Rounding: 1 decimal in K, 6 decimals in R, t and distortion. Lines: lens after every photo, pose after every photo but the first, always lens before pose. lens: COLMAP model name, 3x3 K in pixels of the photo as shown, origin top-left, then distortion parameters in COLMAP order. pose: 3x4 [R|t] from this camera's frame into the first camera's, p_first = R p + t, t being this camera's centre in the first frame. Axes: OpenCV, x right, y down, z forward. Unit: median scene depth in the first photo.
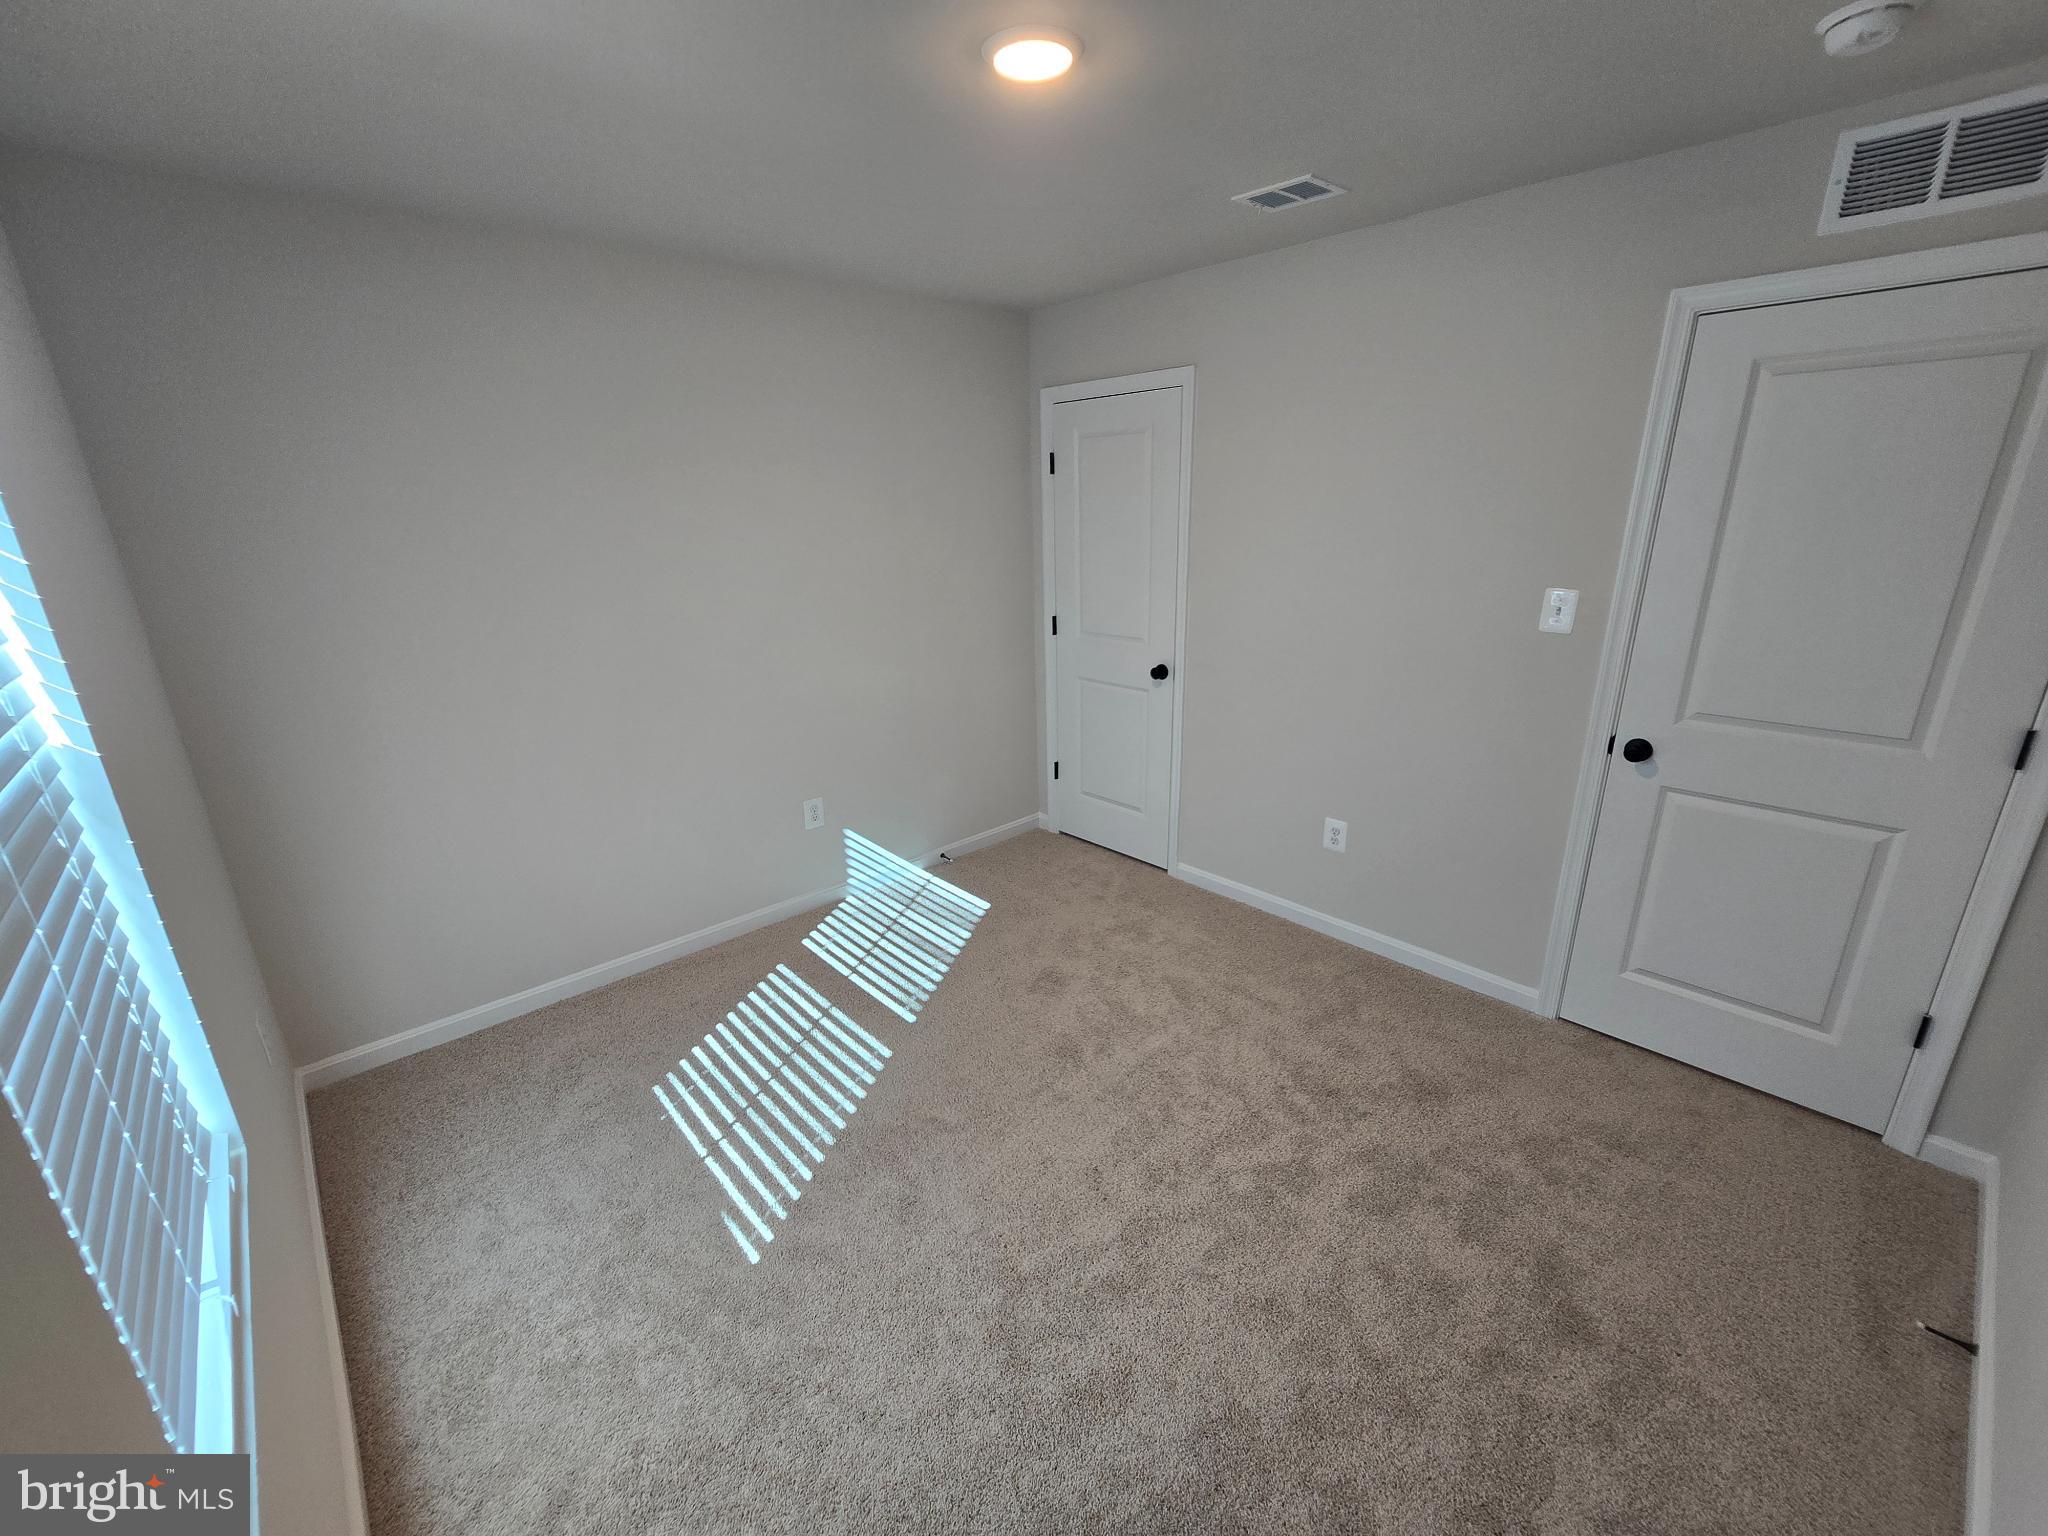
lens RADIAL K [[843.1, 0, 1024.0], [0, 843.1, 768.0], [0, 0, 1]] dist [-0.006609, 0.000357]
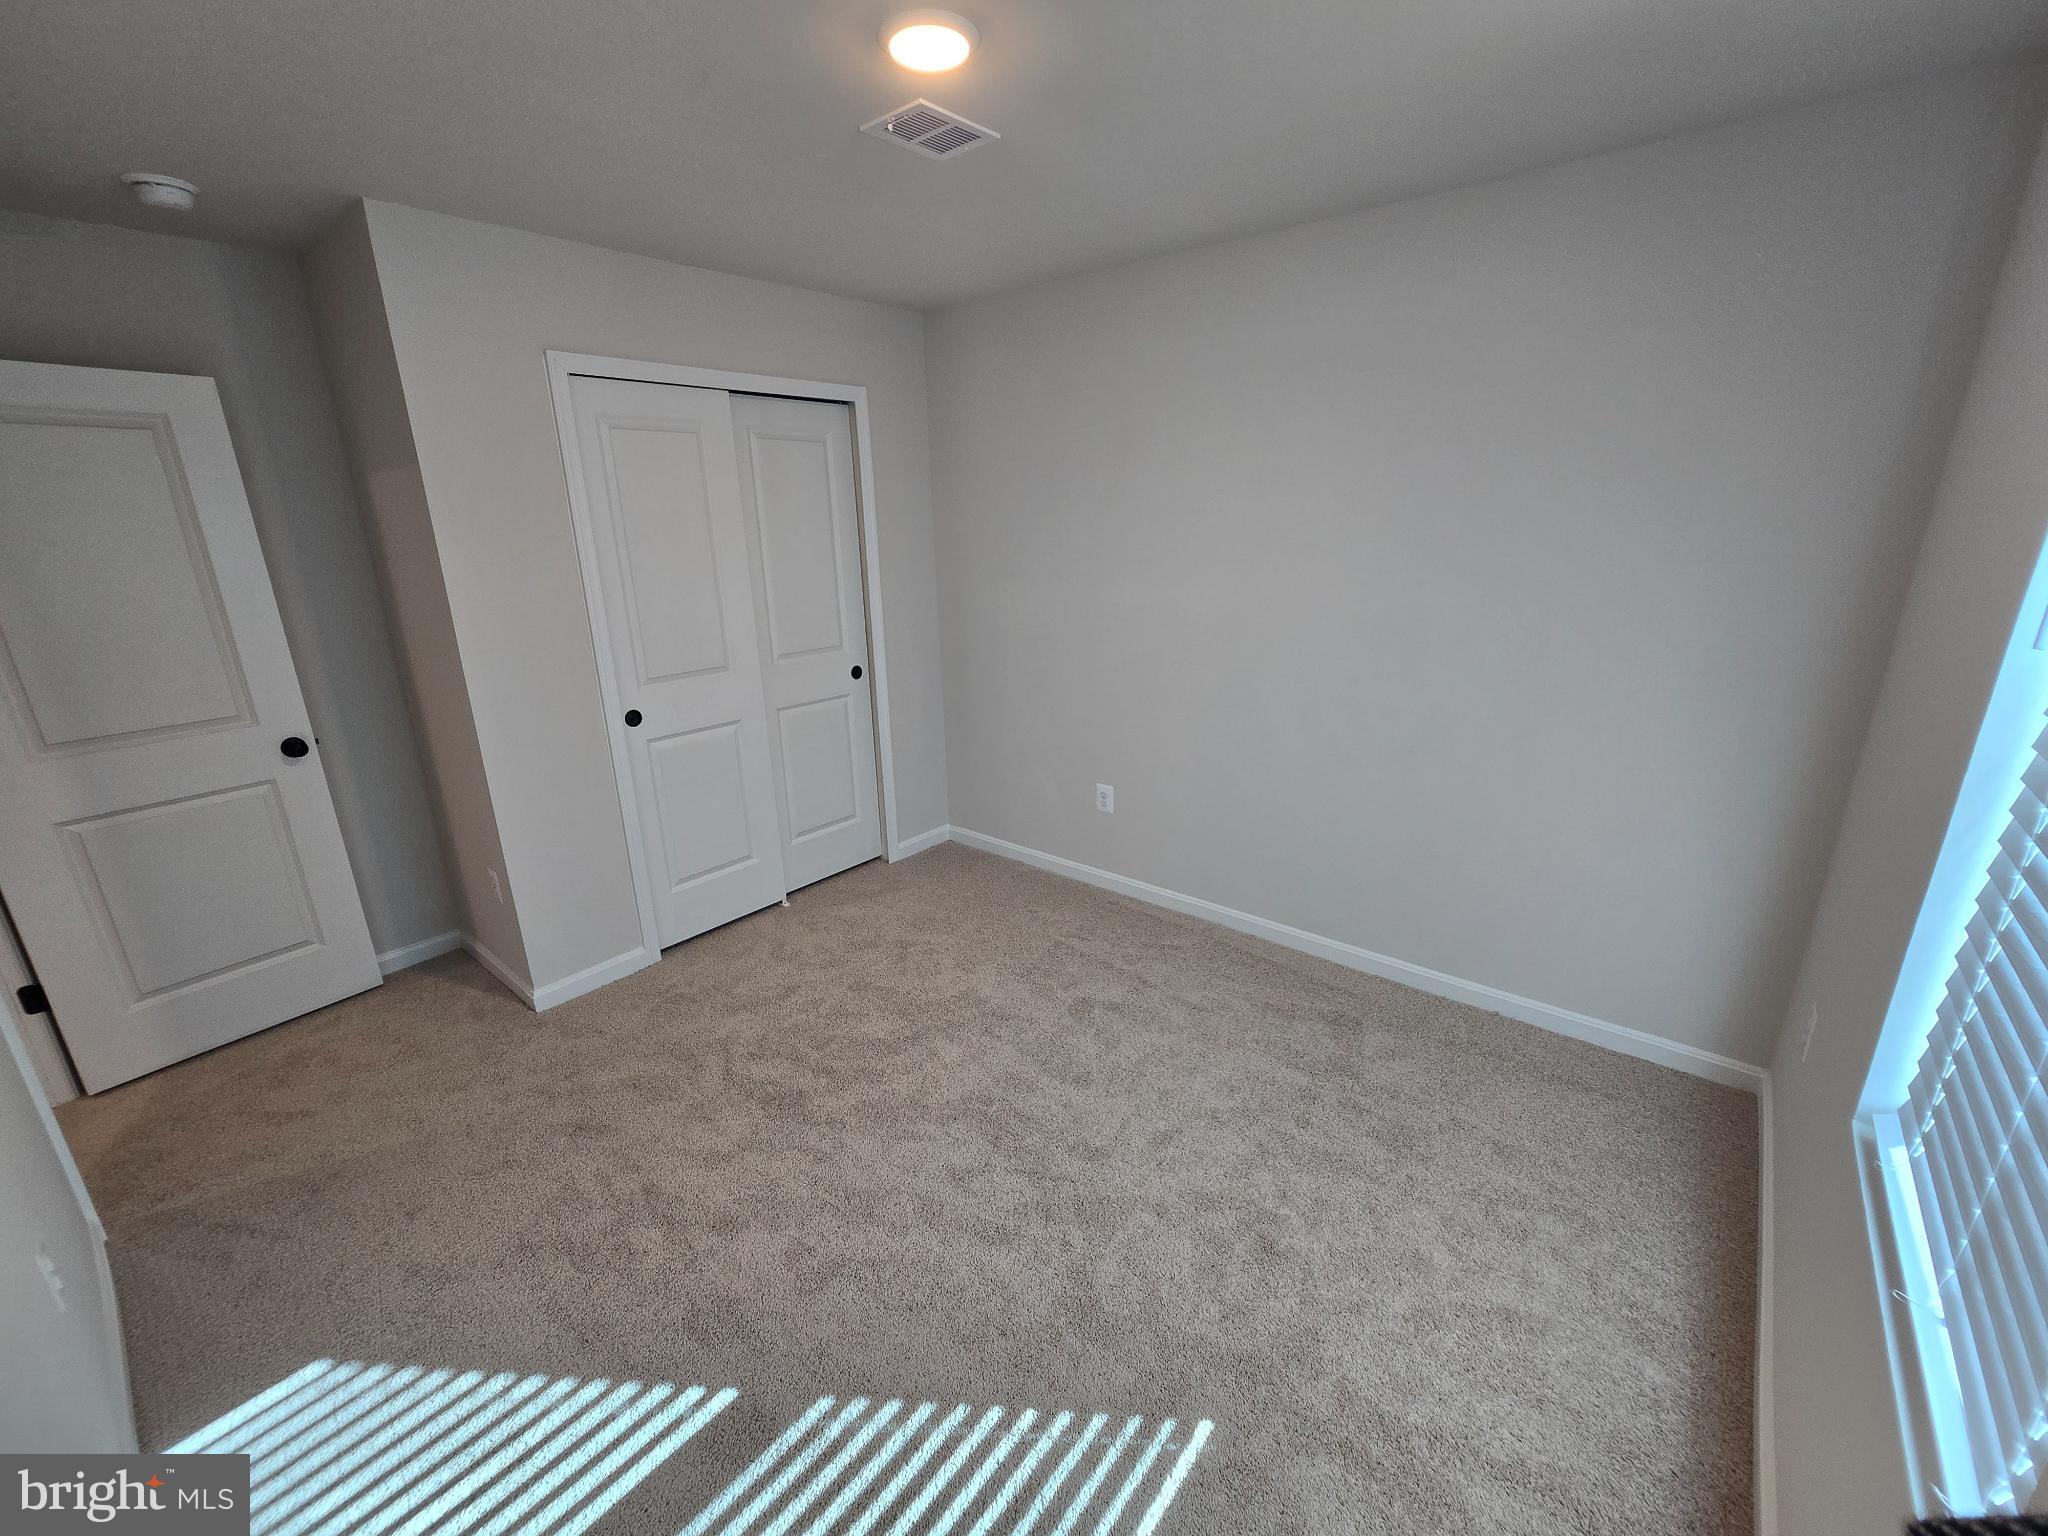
lens RADIAL K [[843.1, 0, 1024.0], [0, 843.1, 768.0], [0, 0, 1]] dist [-0.006609, 0.000357]
pose [[-0.305751, -0.243958, 0.920327, -0.635581], [0.272578, 0.903729, 0.330114, -0.219505], [-0.912260, 0.351794, -0.209818, 0.818296]]
